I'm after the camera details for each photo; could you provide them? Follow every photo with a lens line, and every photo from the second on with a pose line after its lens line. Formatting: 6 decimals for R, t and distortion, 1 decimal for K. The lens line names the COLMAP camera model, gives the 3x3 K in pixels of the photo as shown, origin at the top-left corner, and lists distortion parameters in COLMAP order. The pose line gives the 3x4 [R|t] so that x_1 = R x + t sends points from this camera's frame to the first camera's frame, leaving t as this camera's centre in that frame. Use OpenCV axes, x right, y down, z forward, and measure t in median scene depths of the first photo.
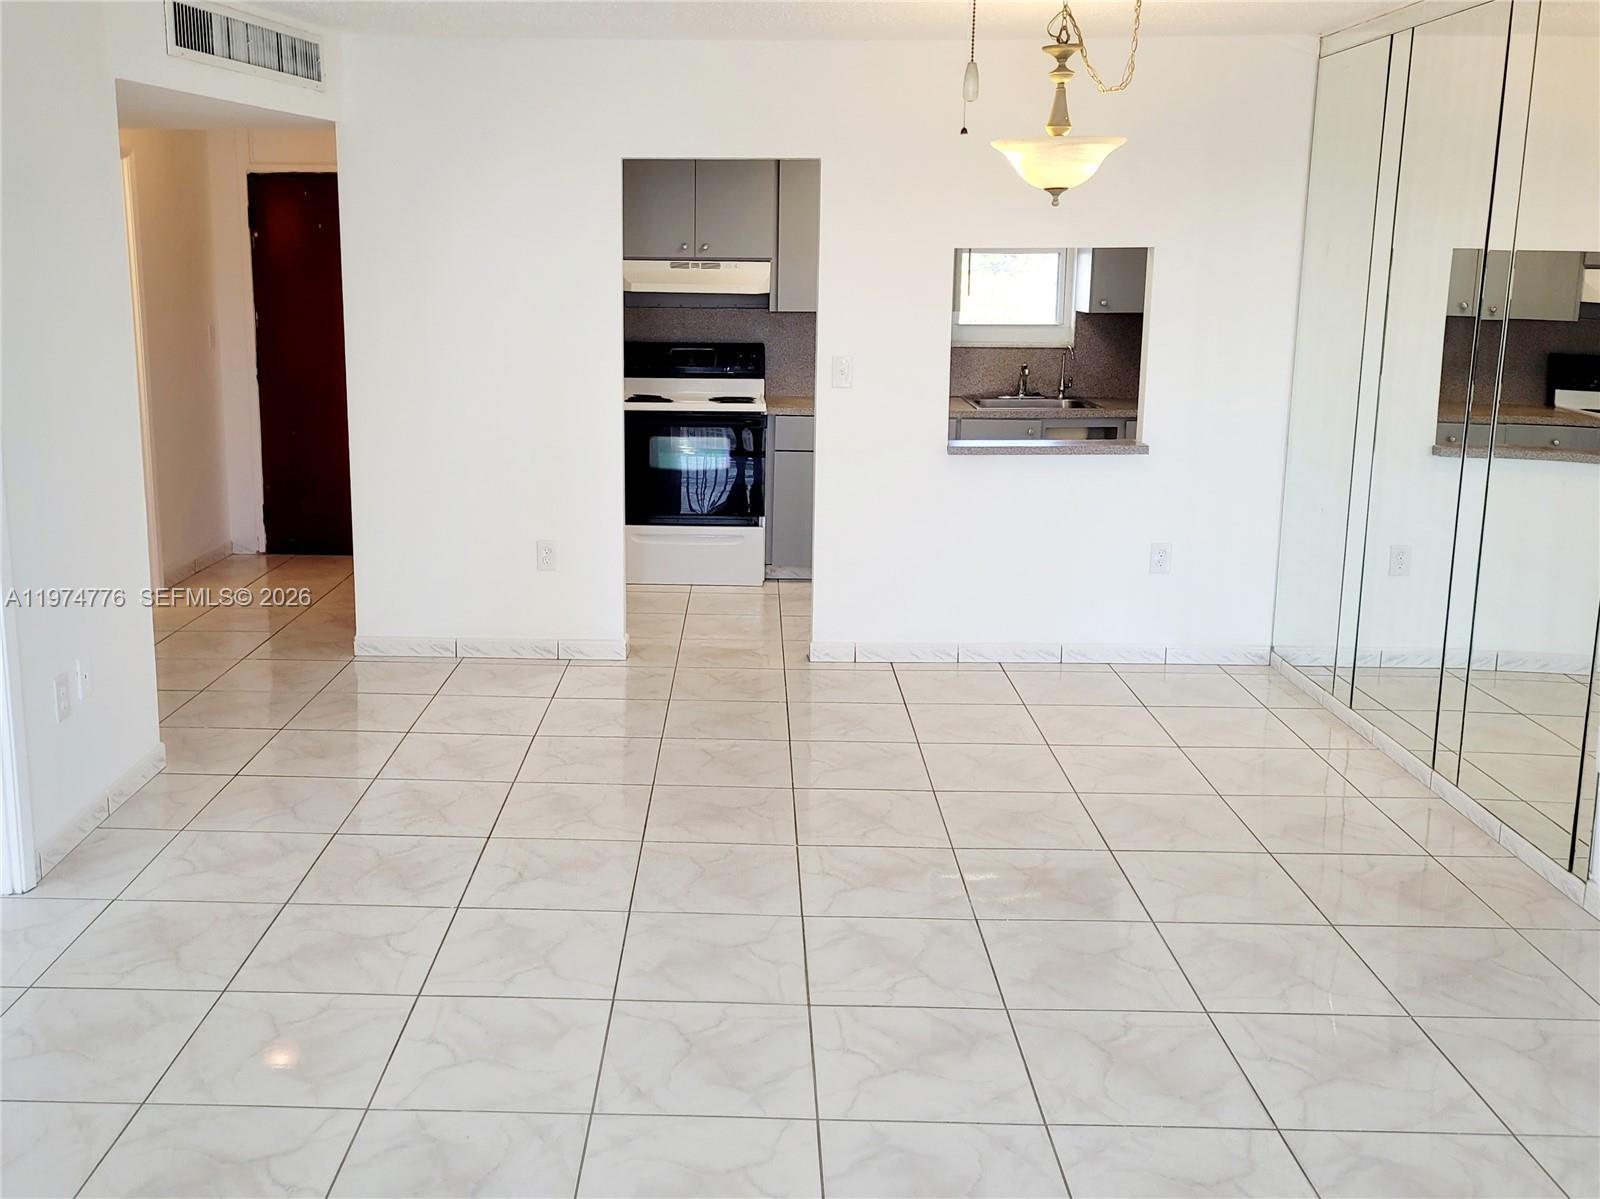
lens RADIAL K [[1464.7, 0, 717.8], [0, 1464.7, 540.4], [0, 0, 1]] dist [0.010444, -0.022407]
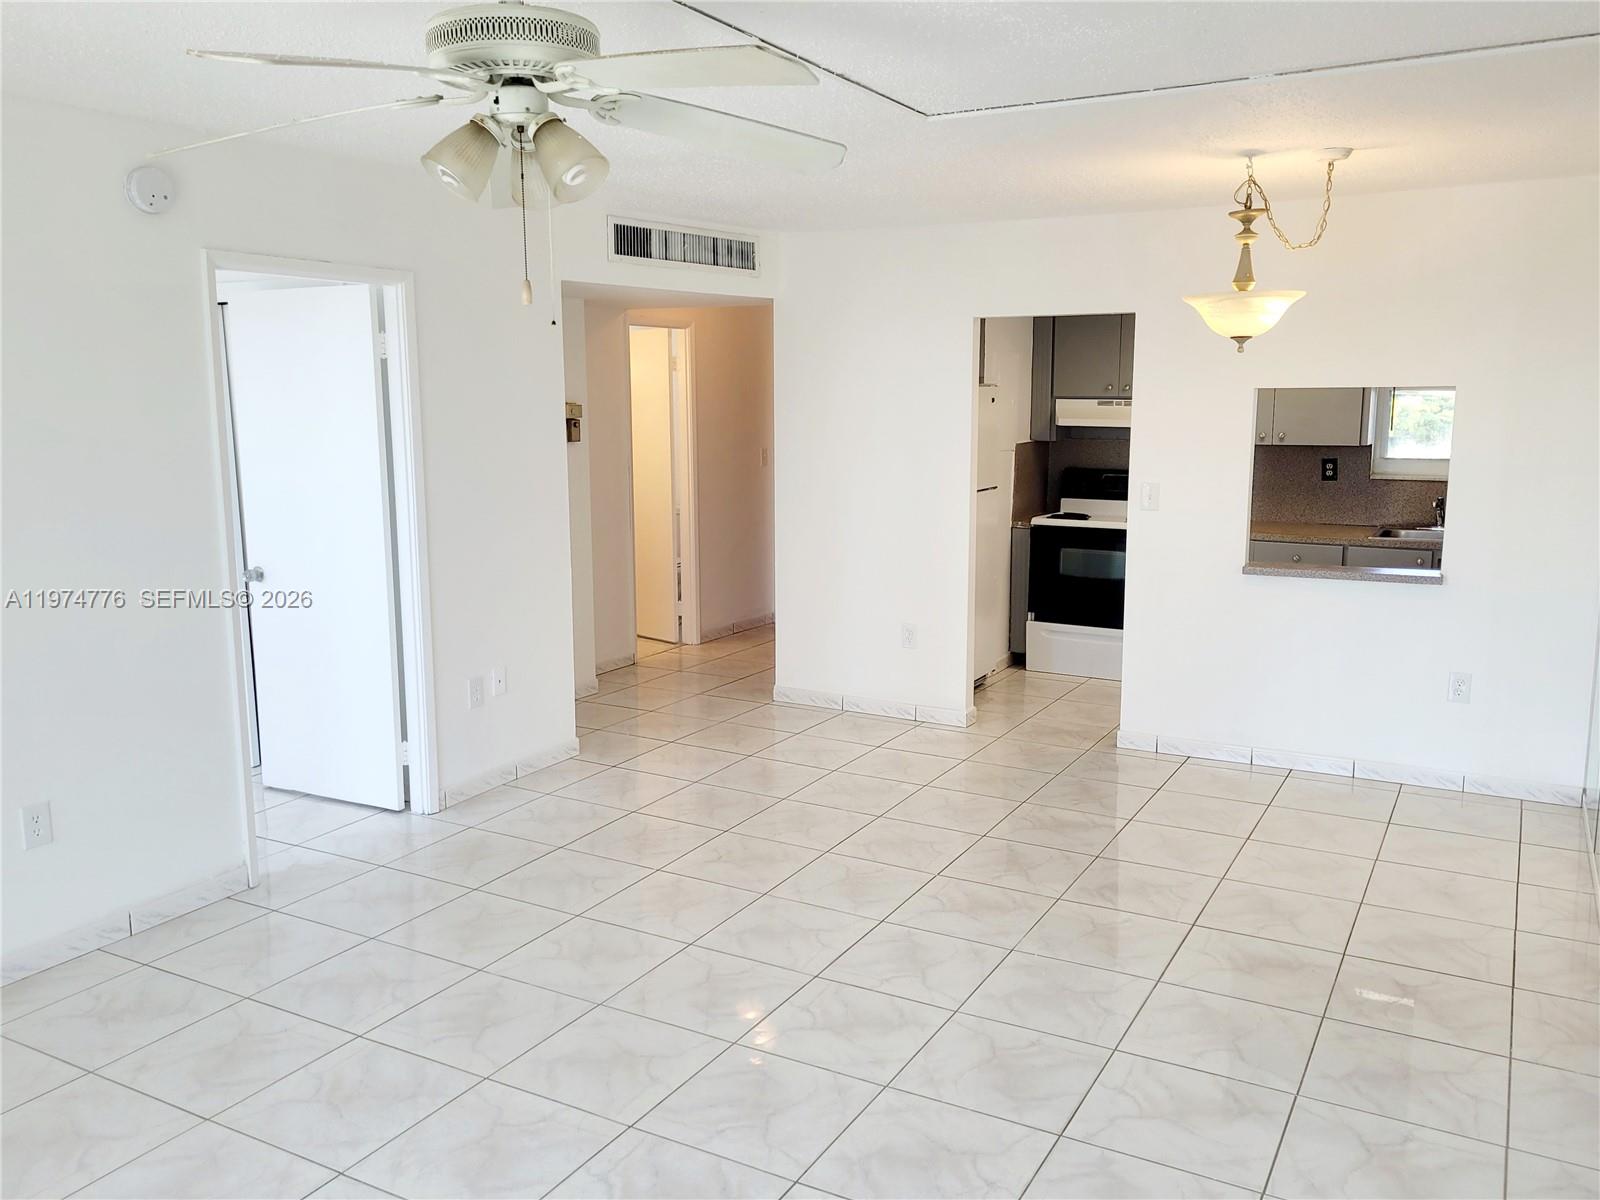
lens RADIAL K [[1292.6, 0, 800.0], [0, 1292.6, 600.0], [0, 0, 1]] dist [0.008561, -0.052498]
pose [[0.882511, 0.067983, -0.465352, 0.306898], [-0.083150, 0.996463, -0.012117, 0.000731], [0.462883, 0.049387, 0.885043, -0.017203]]
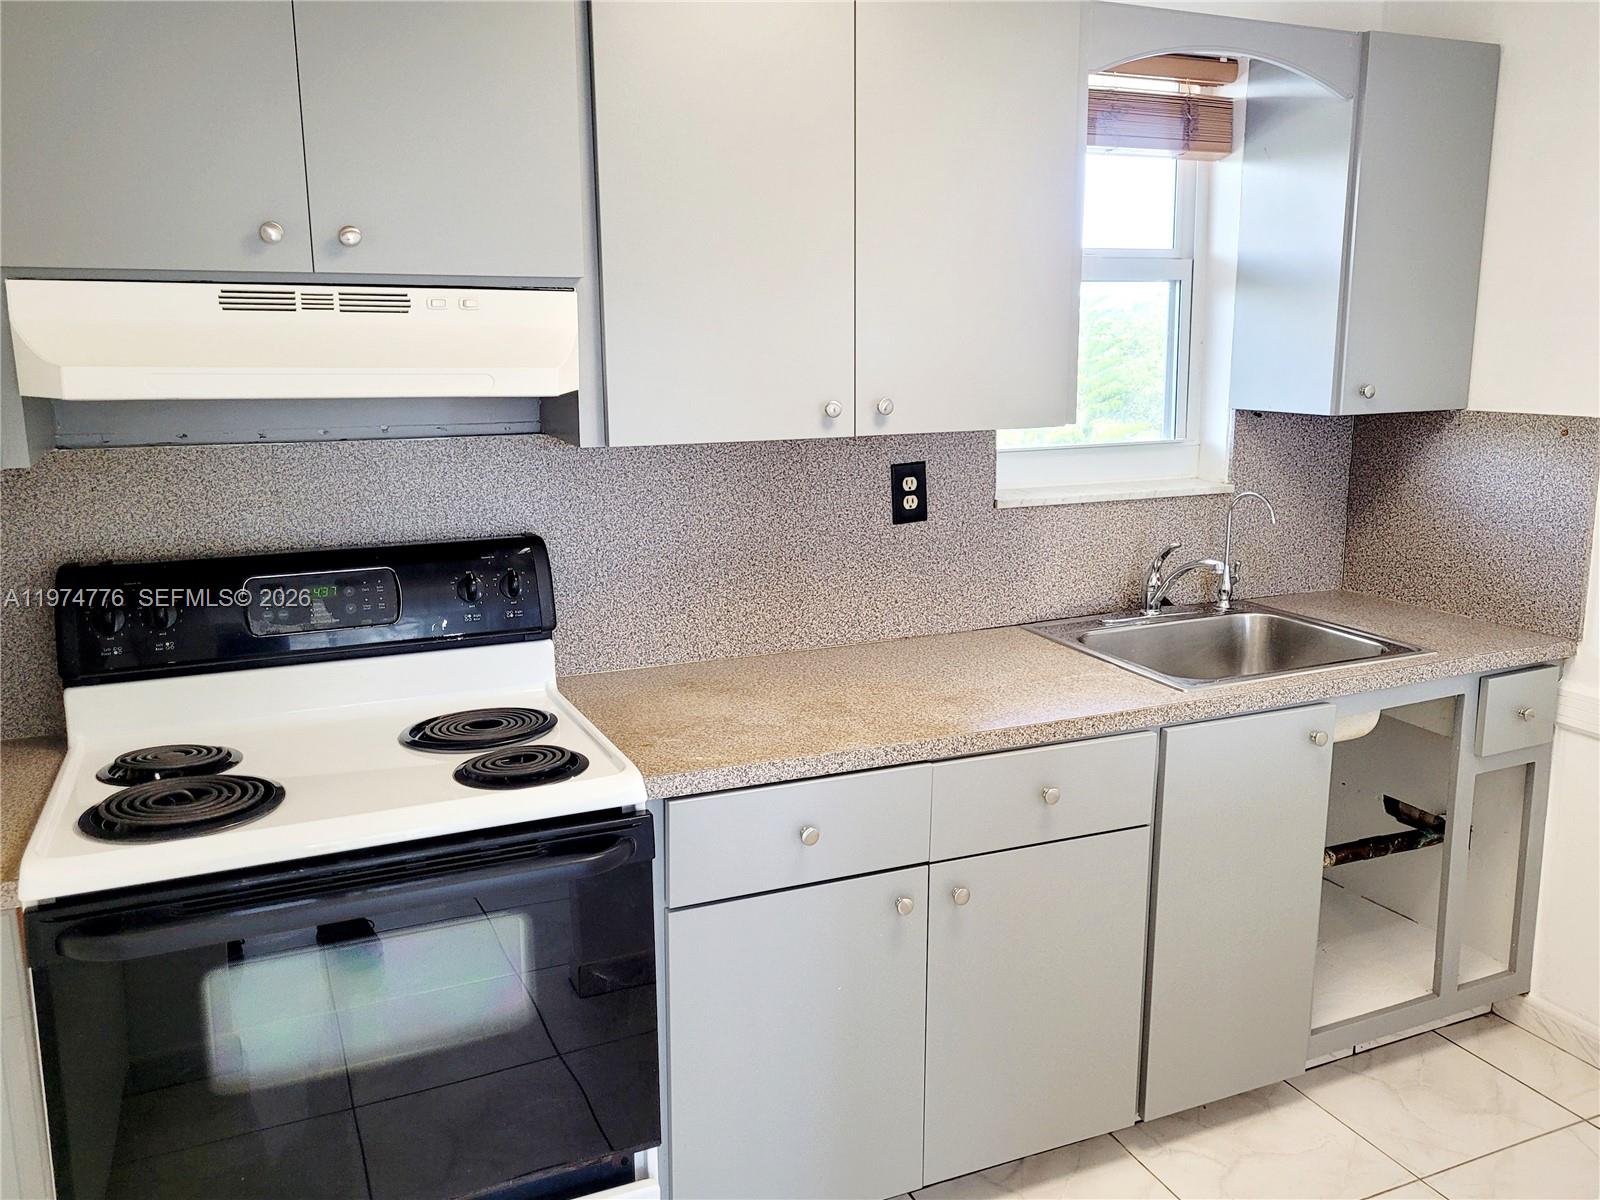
lens RADIAL K [[1264.0, 0, 807.6], [0, 1264.0, 580.9], [0, 0, 1]] dist [0.058758, -0.040246]
pose [[0.908015, -0.089617, 0.409239, -0.043707], [0.090737, 0.995734, 0.016724, -0.159219], [-0.408992, 0.021947, 0.912274, 0.907200]]
